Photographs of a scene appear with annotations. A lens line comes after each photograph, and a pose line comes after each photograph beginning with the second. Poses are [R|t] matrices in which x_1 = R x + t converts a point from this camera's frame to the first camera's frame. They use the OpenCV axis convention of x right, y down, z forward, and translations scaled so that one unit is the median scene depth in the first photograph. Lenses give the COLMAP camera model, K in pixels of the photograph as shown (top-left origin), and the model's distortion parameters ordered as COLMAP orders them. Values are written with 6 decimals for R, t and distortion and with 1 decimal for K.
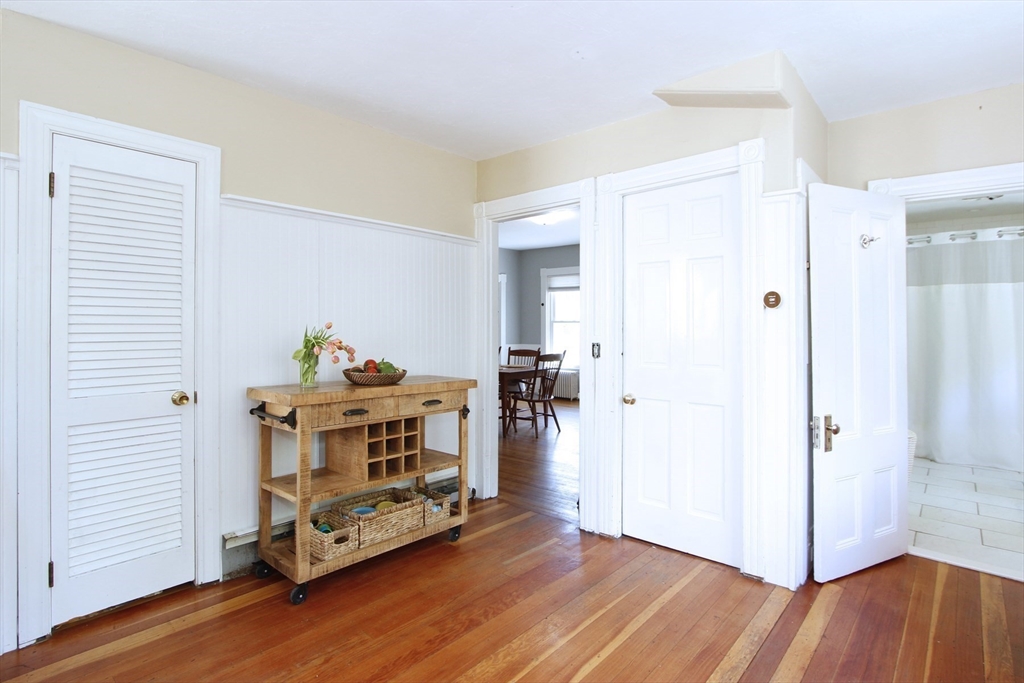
lens RADIAL K [[496.6, 0, 508.6], [0, 496.6, 324.3], [0, 0, 1]] dist [-0.020590, -0.000241]
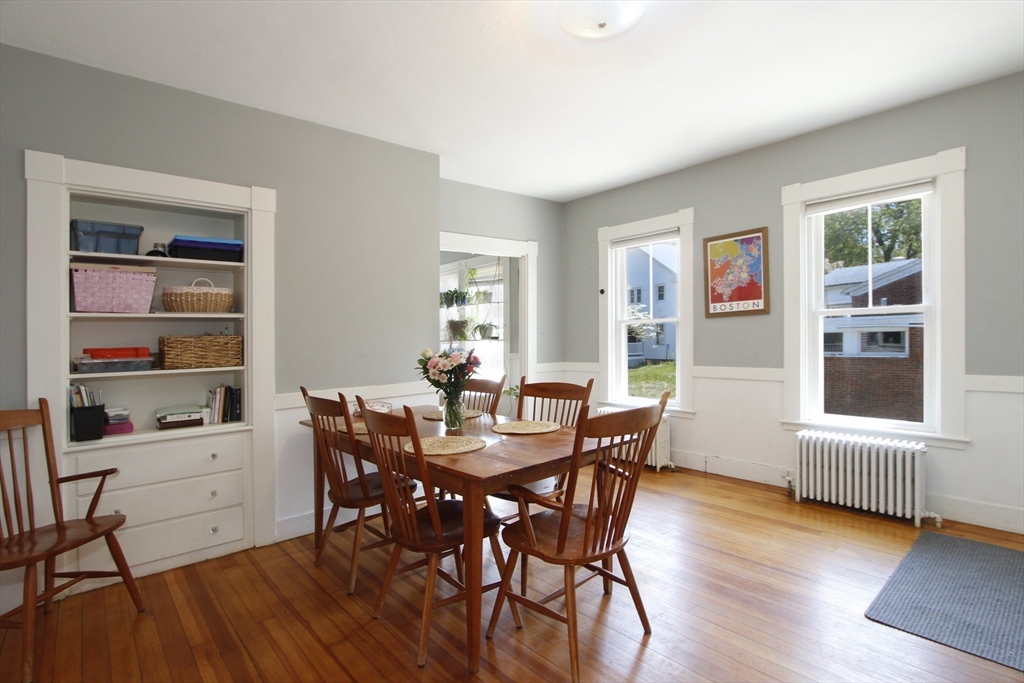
lens RADIAL K [[496.6, 0, 511.1], [0, 496.6, 342.9], [0, 0, 1]] dist [-0.020590, -0.000241]
pose [[0.992894, 0.000634, -0.119000, 0.043342], [0.000048, 0.999984, 0.005729, 0.013608], [0.119002, -0.005694, 0.992878, 0.564718]]
